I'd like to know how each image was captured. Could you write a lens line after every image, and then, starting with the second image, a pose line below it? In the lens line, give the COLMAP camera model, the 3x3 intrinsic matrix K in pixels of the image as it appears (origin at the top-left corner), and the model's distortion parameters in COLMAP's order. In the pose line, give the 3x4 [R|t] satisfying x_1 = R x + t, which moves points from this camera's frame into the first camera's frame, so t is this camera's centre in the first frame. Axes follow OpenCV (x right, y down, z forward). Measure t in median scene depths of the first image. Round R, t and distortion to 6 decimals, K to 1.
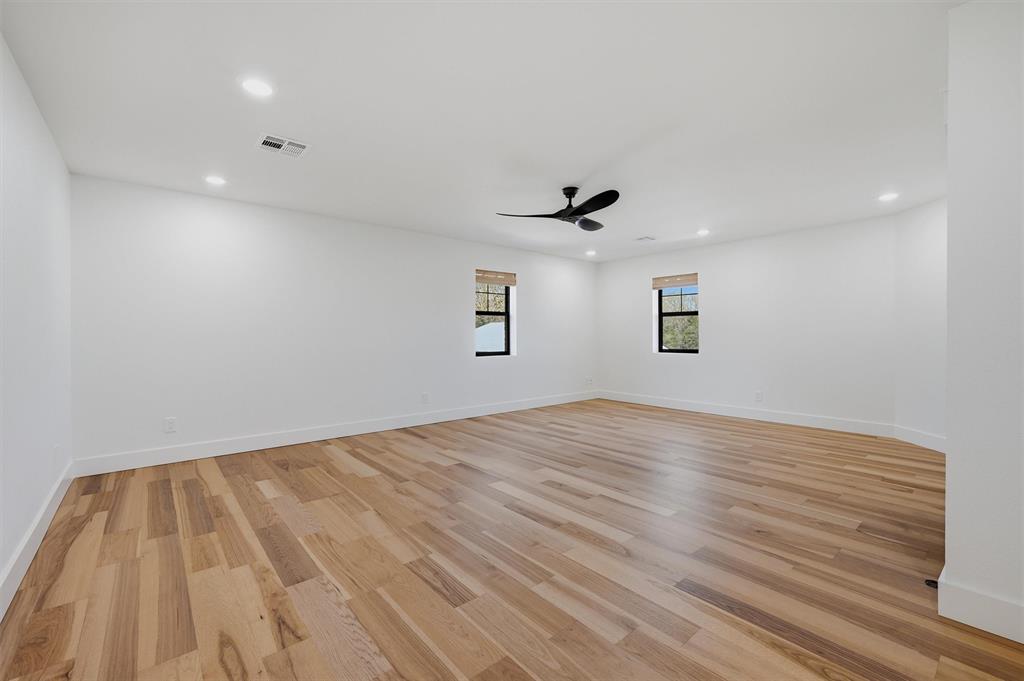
lens RADIAL K [[416.9, 0, 505.2], [0, 416.9, 339.0], [0, 0, 1]] dist [0.000413, -0.000127]
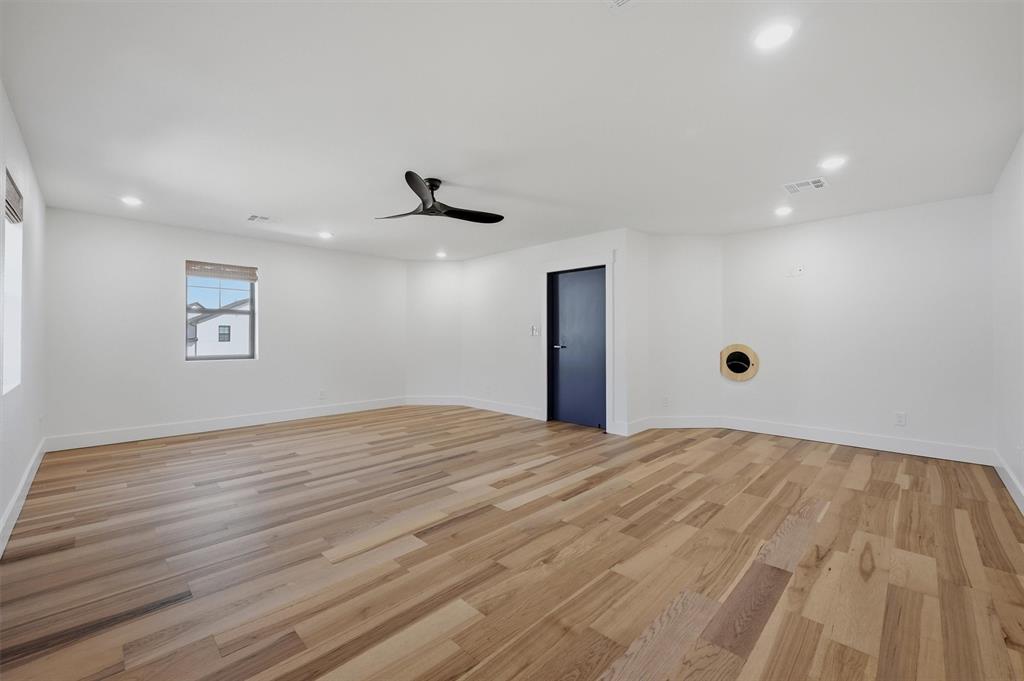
lens RADIAL K [[416.9, 0, 505.1], [0, 416.9, 338.2], [0, 0, 1]] dist [0.000413, -0.000127]
pose [[-0.081468, 0.002316, 0.996673, -1.116127], [0.005570, 0.999983, -0.001868, -0.009766], [-0.996660, 0.005399, -0.081479, 1.320732]]
